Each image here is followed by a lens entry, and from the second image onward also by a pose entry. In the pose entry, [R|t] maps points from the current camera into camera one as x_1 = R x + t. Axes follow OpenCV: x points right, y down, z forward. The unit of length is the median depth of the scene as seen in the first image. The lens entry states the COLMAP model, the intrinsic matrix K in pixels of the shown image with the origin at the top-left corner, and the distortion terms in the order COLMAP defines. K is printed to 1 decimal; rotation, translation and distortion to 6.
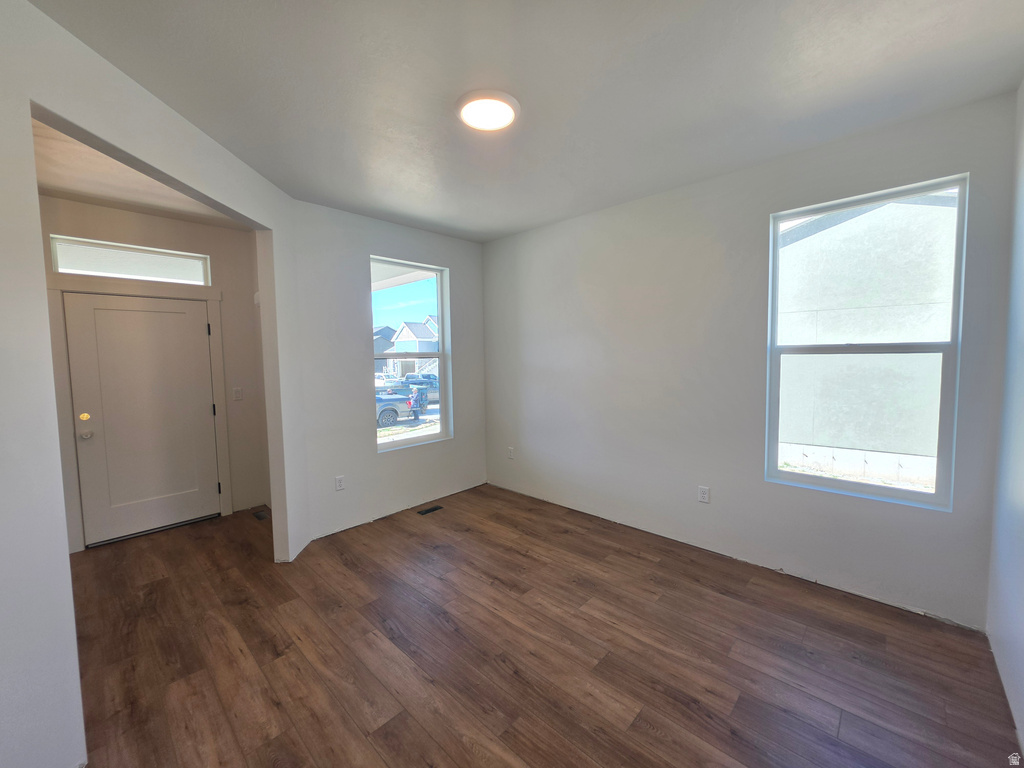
lens RADIAL K [[411.0, 0, 511.1], [0, 411.0, 382.8], [0, 0, 1]] dist [-0.003423, 0.000823]
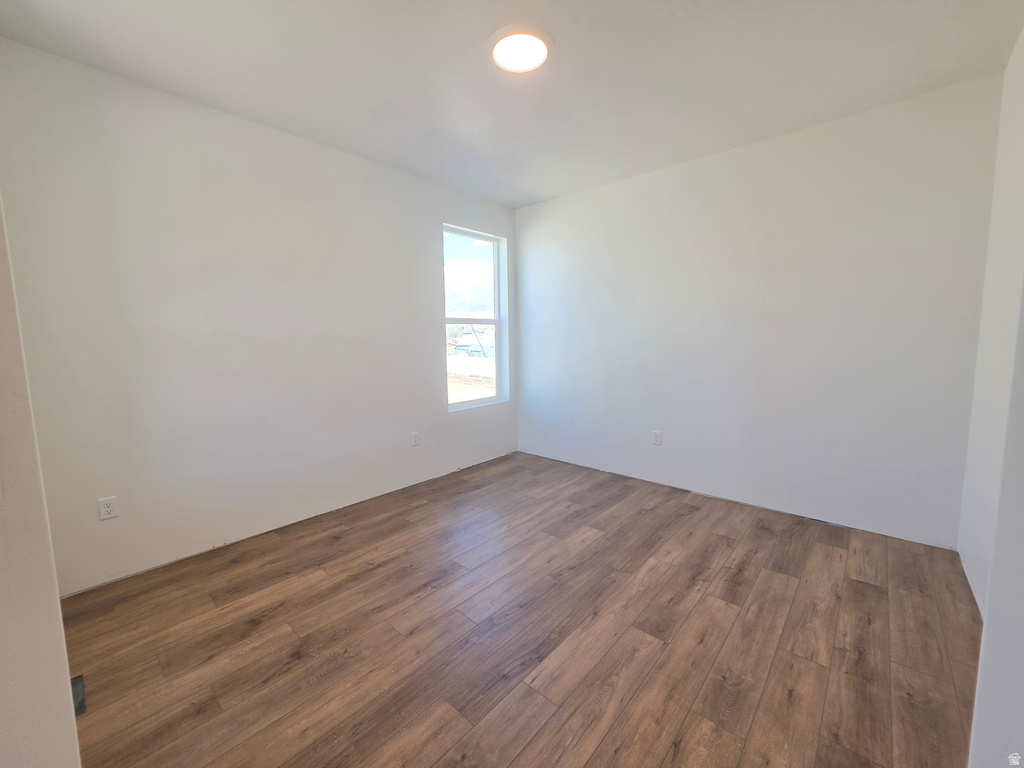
lens RADIAL K [[411.0, 0, 510.9], [0, 411.0, 383.5], [0, 0, 1]] dist [-0.003423, 0.000823]
pose [[-0.028260, -0.094049, 0.995166, -0.990382], [0.084801, 0.991749, 0.096135, 0.026355], [-0.995997, 0.087108, -0.020052, 1.003030]]
